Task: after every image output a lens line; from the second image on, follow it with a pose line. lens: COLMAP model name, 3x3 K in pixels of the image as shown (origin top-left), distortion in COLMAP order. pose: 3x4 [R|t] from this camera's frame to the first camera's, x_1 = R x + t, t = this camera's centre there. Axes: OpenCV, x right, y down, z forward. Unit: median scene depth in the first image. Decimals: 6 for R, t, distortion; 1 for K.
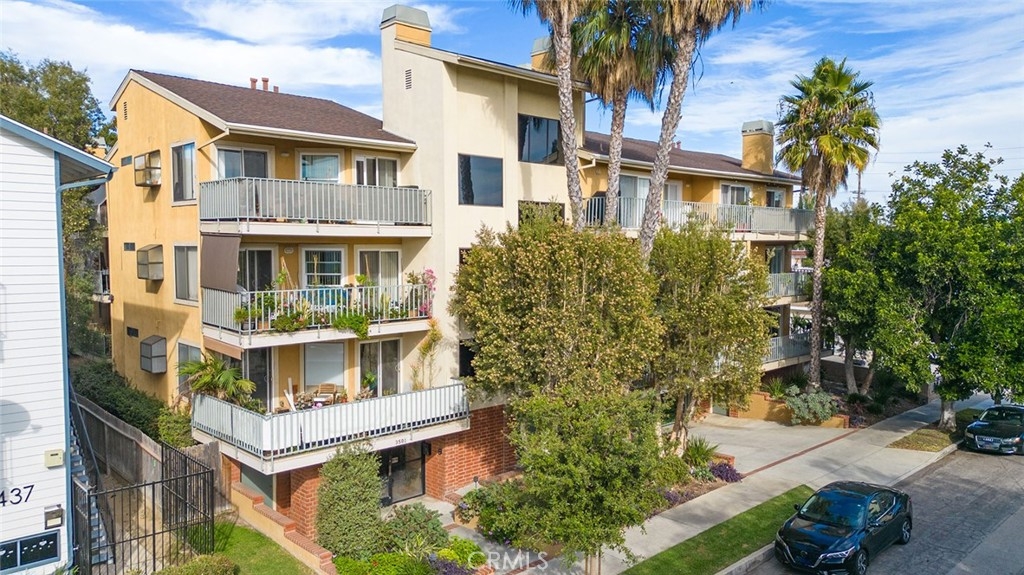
lens RADIAL K [[720.1, 0, 512.0], [0, 720.1, 287.5], [0, 0, 1]] dist [0.000745, -0.002083]
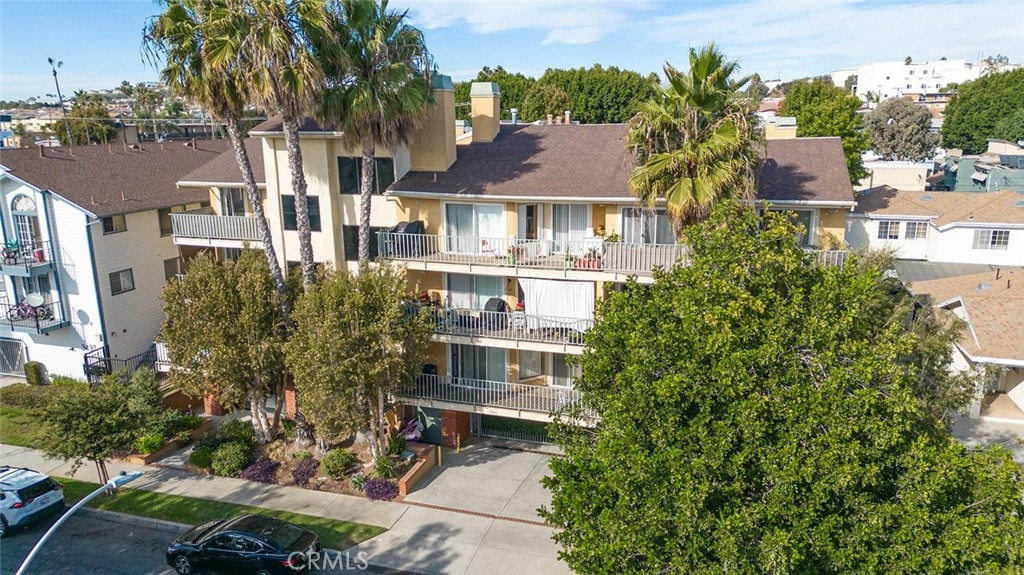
lens RADIAL K [[720.1, 0, 512.0], [0, 720.1, 287.5], [0, 0, 1]] dist [0.000745, -0.002083]
pose [[0.502238, 0.188738, -0.843881, 1.377434], [-0.045306, 0.980293, 0.192283, -0.298930], [0.863542, -0.058339, 0.500891, 0.664165]]
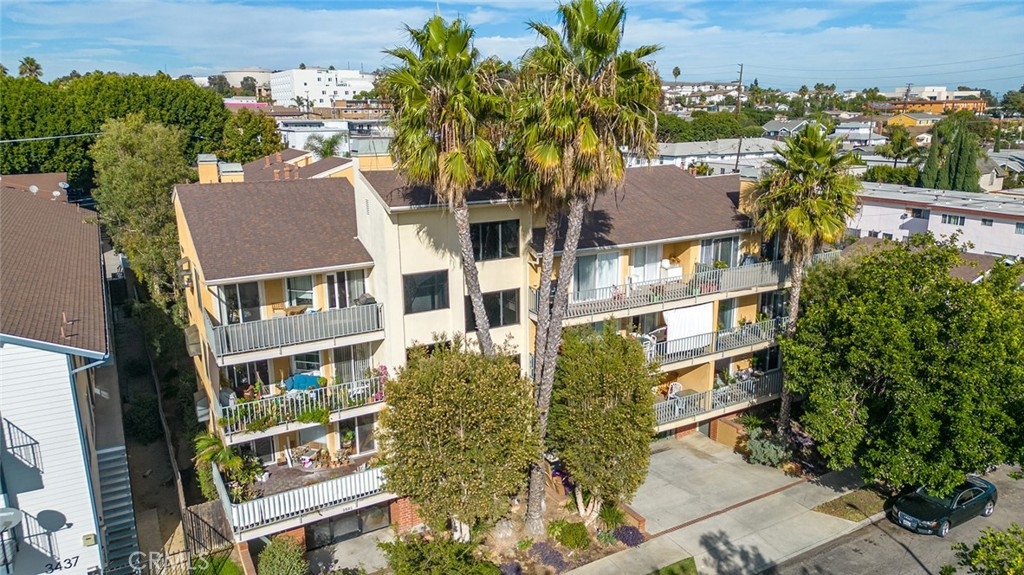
lens RADIAL K [[699.0, 0, 512.0], [0, 699.0, 287.5], [0, 0, 1]] dist [-0.000520, -0.000223]
pose [[0.974297, 0.046172, -0.220485, 0.359623], [-0.005267, 0.983171, 0.182614, -0.375226], [0.225206, -0.176759, 0.958143, -0.083424]]
